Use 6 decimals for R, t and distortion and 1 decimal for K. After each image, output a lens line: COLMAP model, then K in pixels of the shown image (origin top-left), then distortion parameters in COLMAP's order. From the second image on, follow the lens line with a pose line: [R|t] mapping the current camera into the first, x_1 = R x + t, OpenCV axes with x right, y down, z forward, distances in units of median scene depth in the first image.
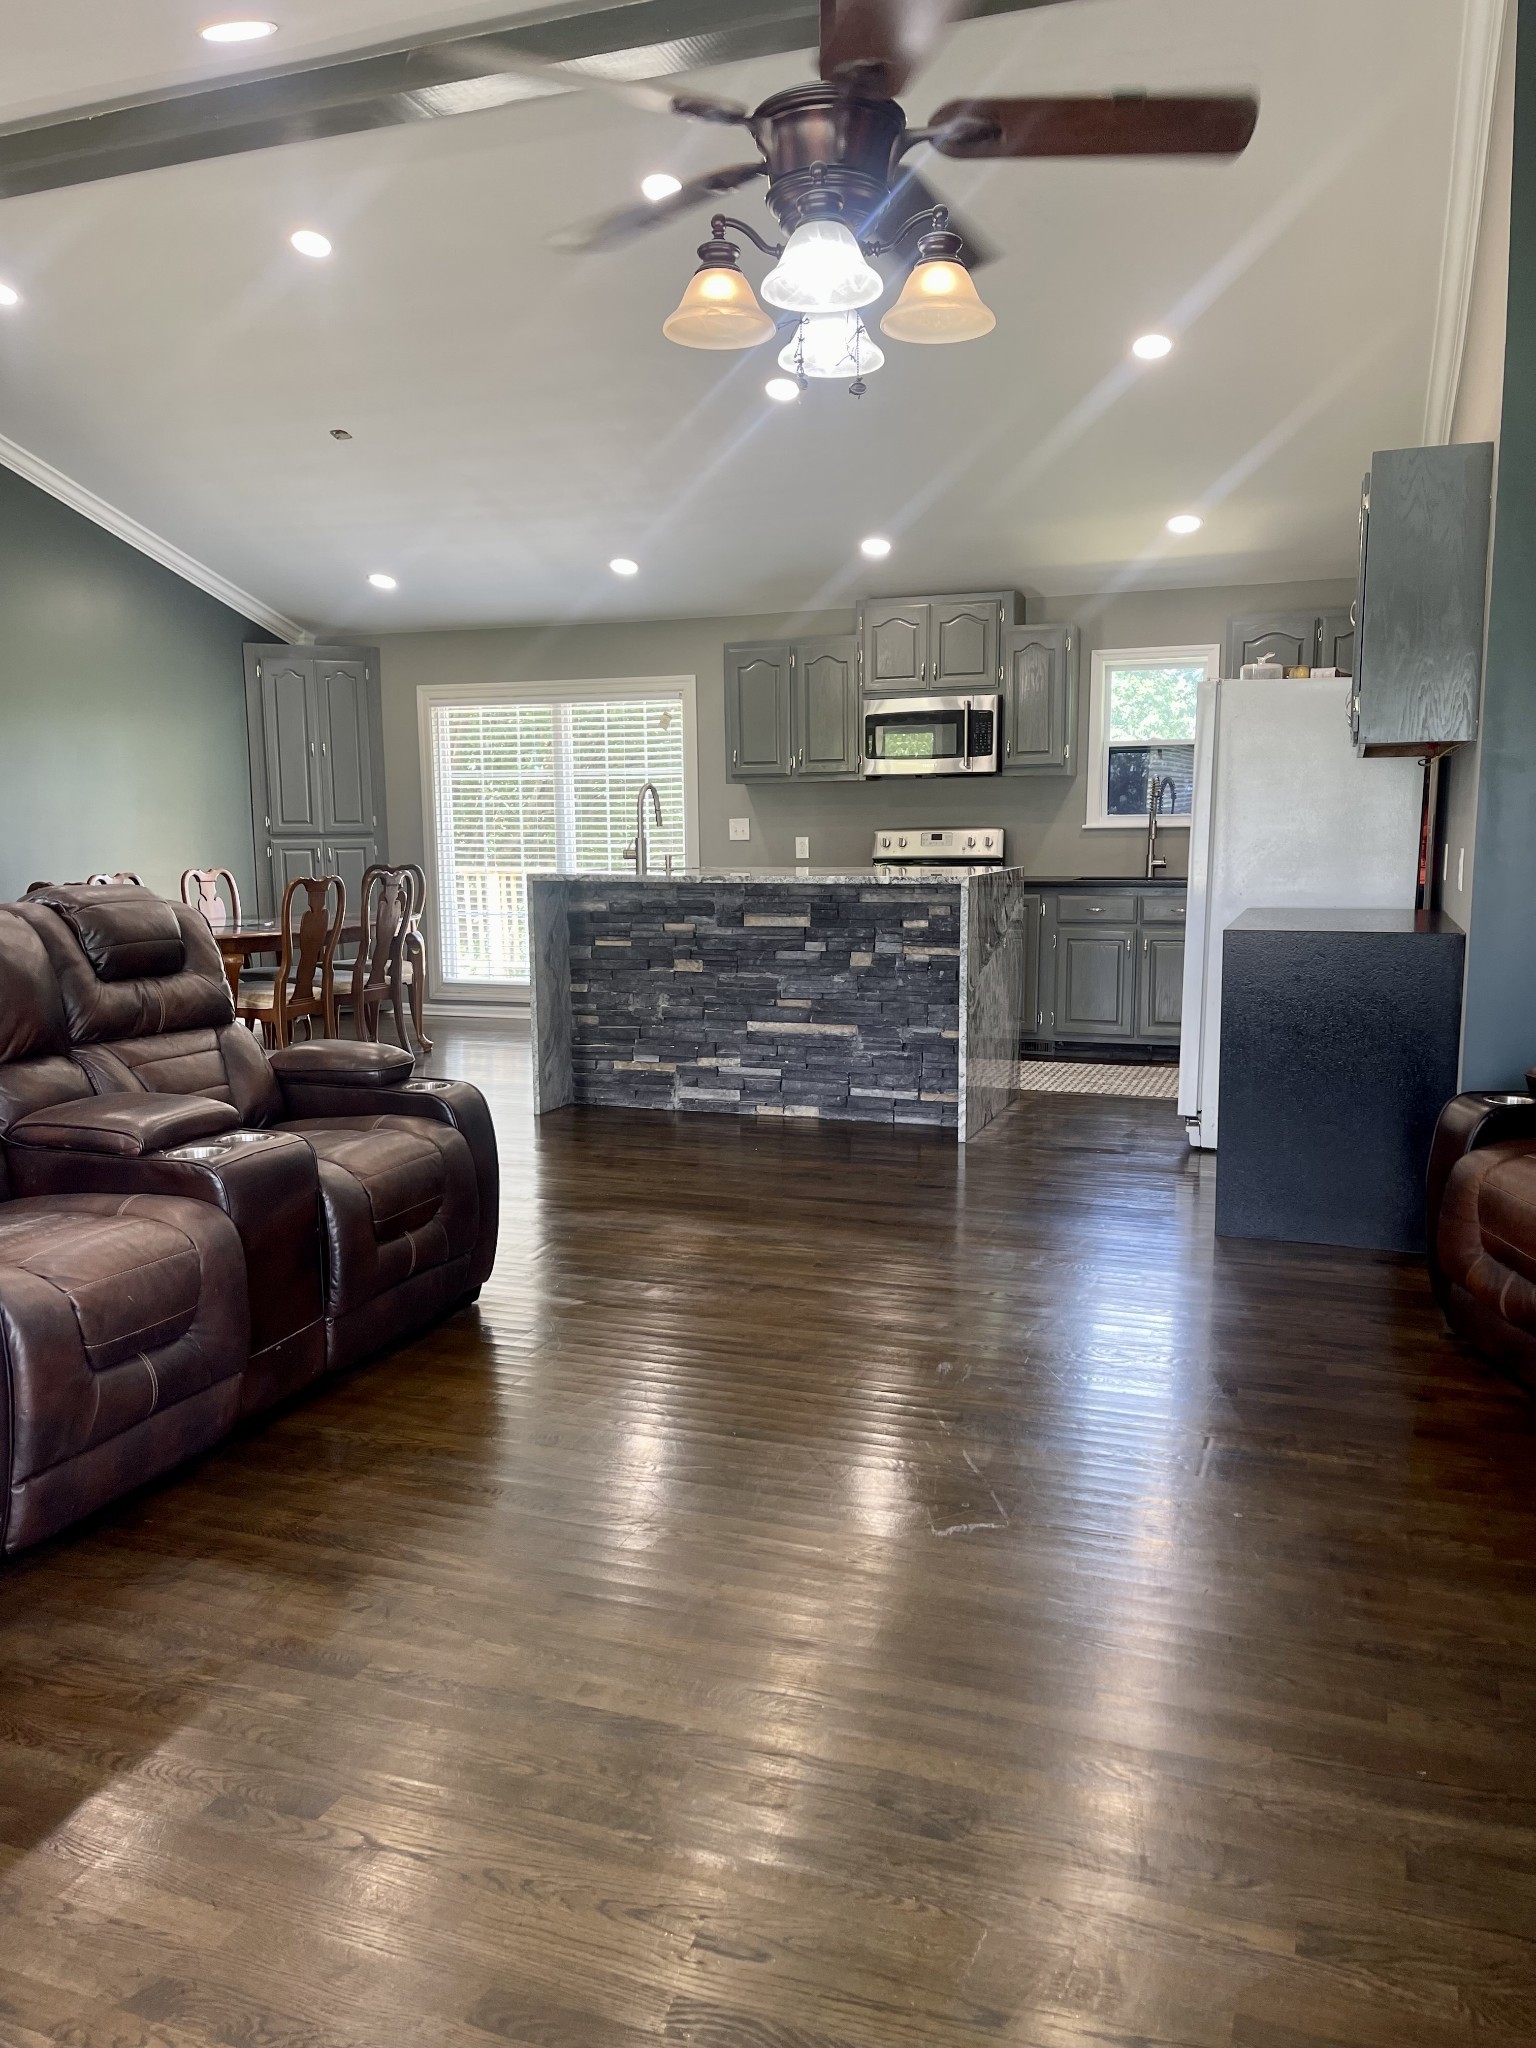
lens RADIAL K [[1538.3, 0, 755.5], [0, 1538.3, 1024.2], [0, 0, 1]] dist [0.047040, -0.031121]
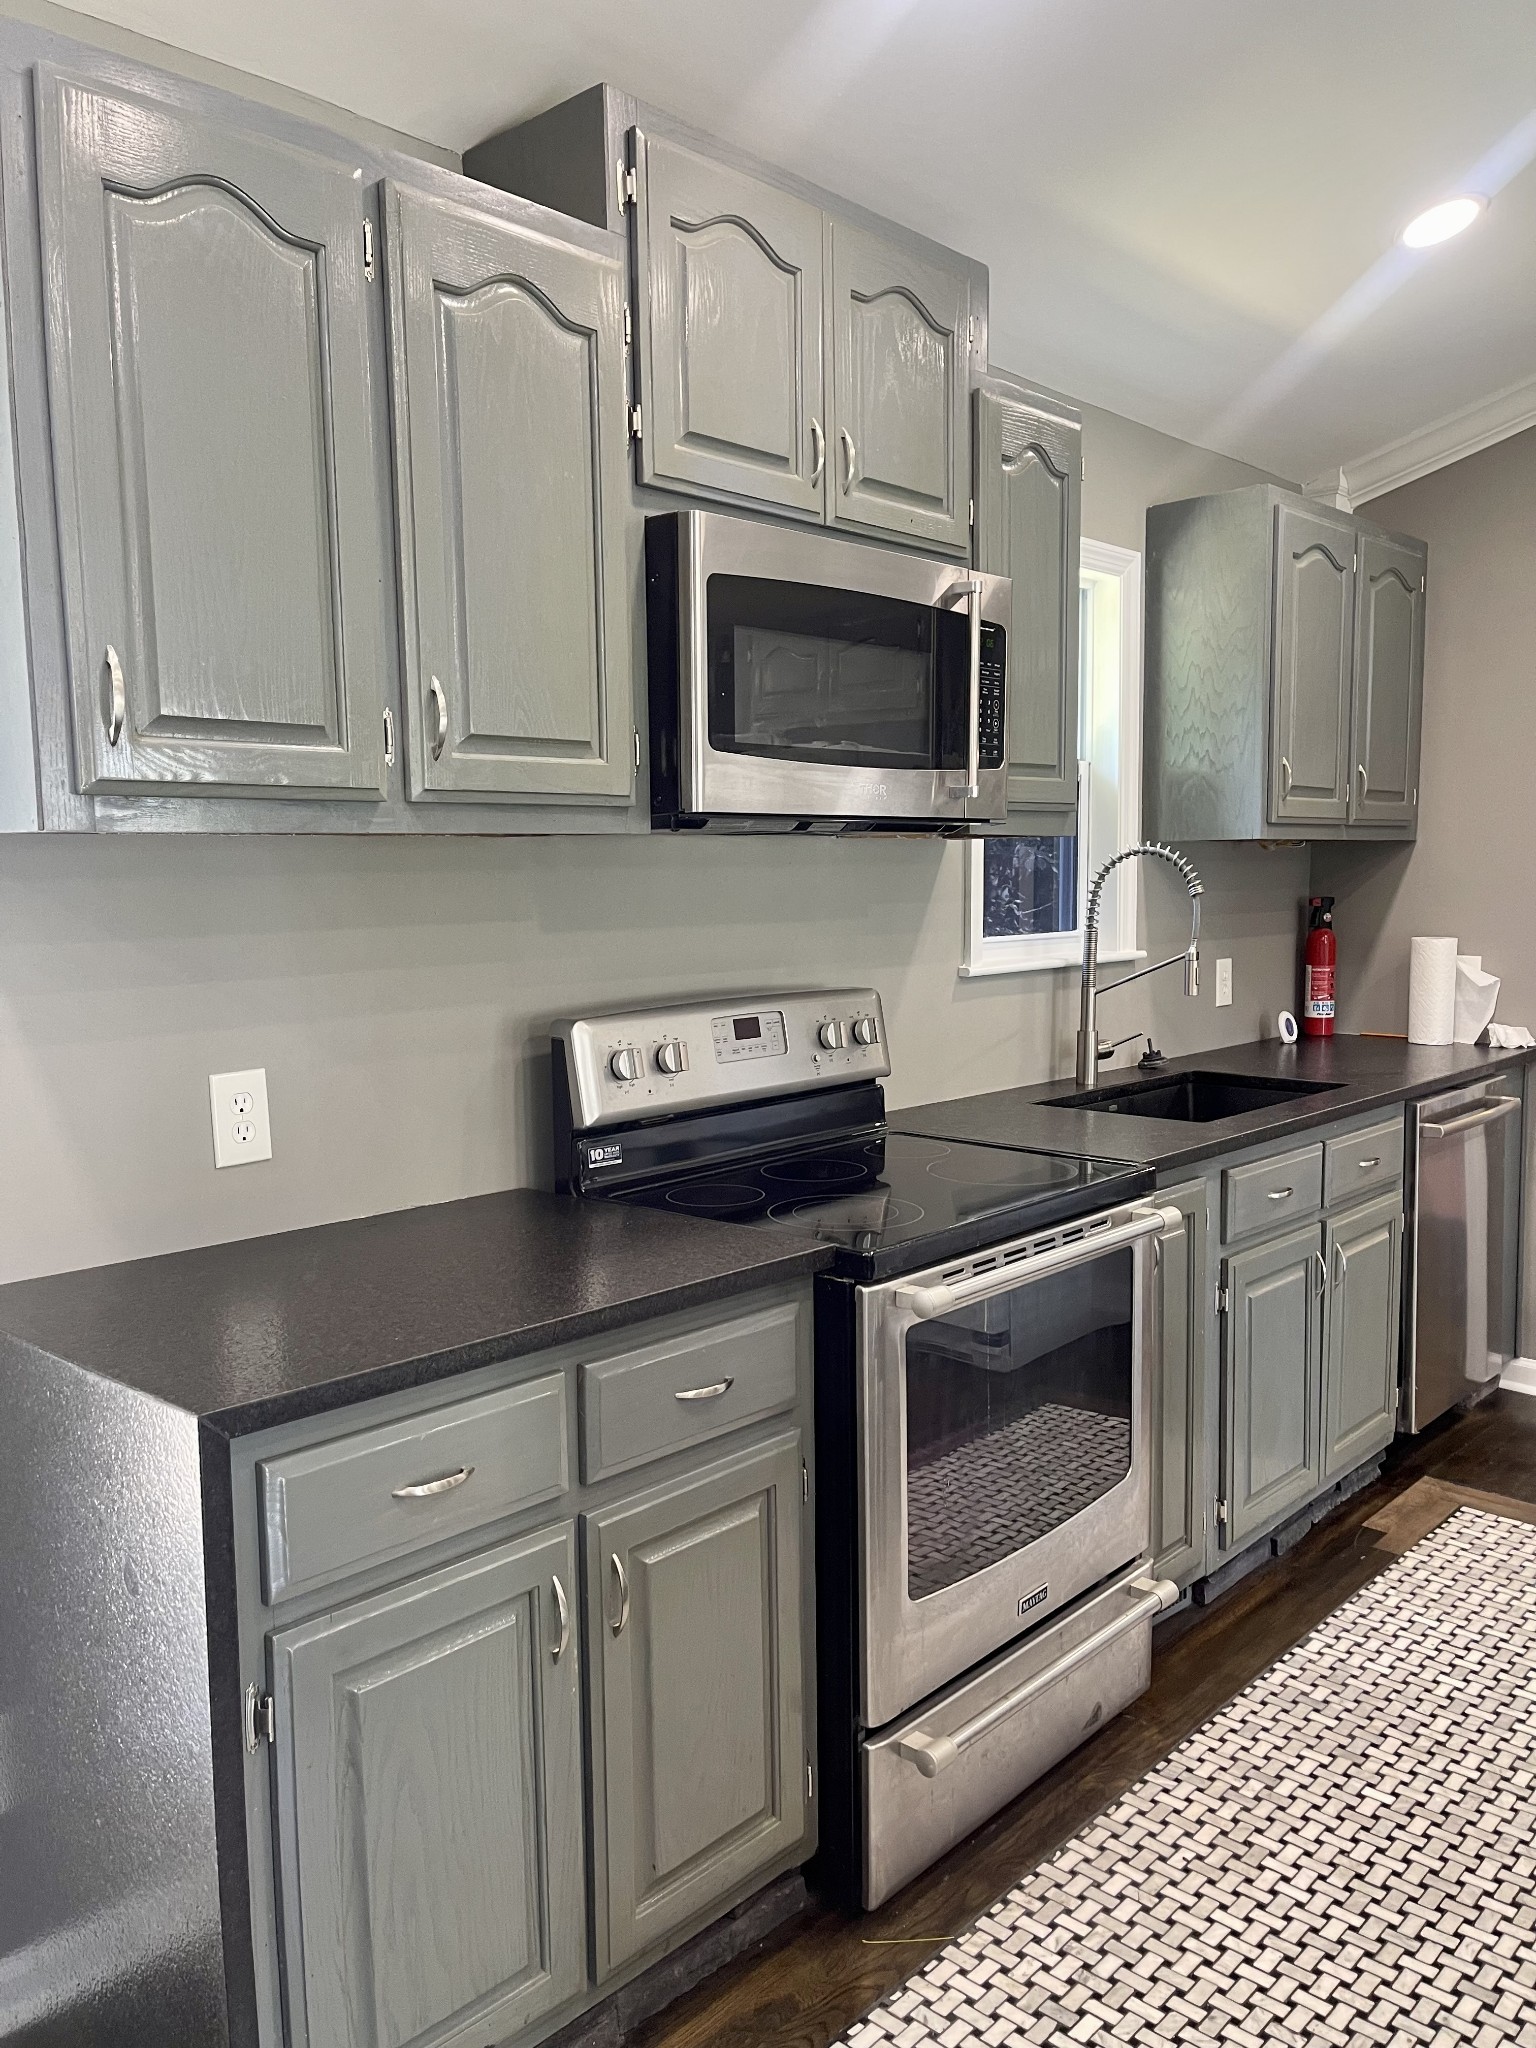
lens RADIAL K [[1538.3, 0, 756.4], [0, 1538.3, 1041.3], [0, 0, 1]] dist [0.047040, -0.031121]
pose [[0.389045, -0.096170, 0.916185, -0.204018], [0.133086, 0.989970, 0.047402, -0.173278], [-0.911555, 0.103490, 0.397942, 1.145177]]
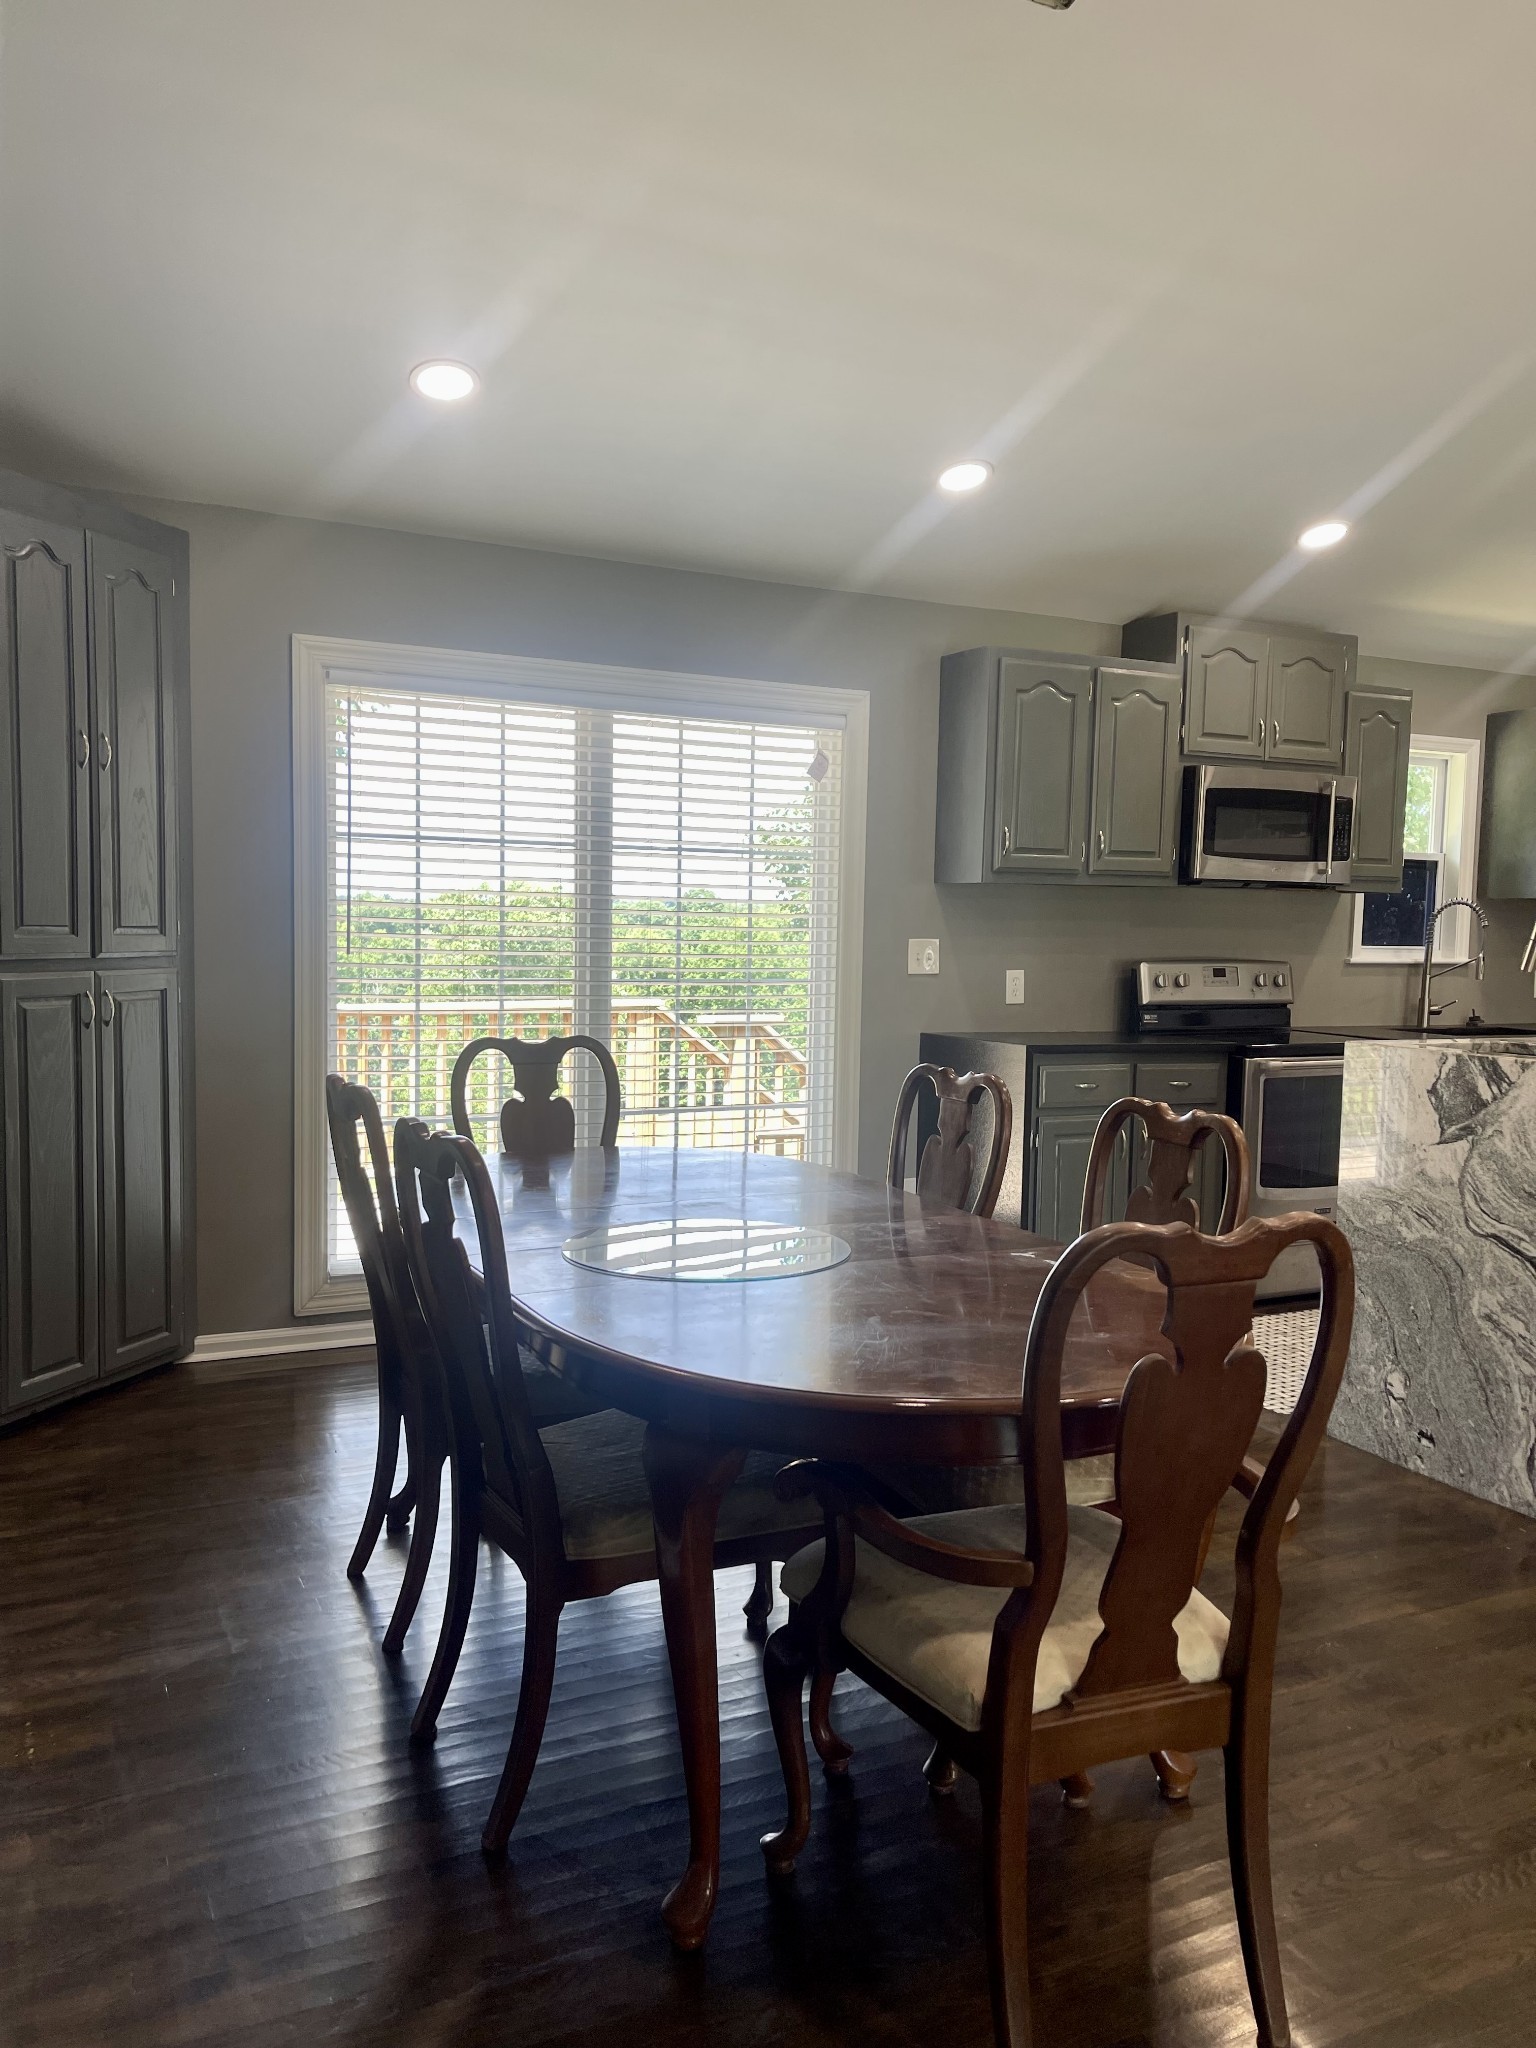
lens RADIAL K [[1538.3, 0, 761.6], [0, 1538.3, 1059.1], [0, 0, 1]] dist [0.047040, -0.031121]
pose [[0.692194, -0.040057, 0.720599, -0.678186], [0.070383, 0.997446, -0.012162, -0.116192], [-0.718272, 0.059136, 0.693245, 0.874755]]
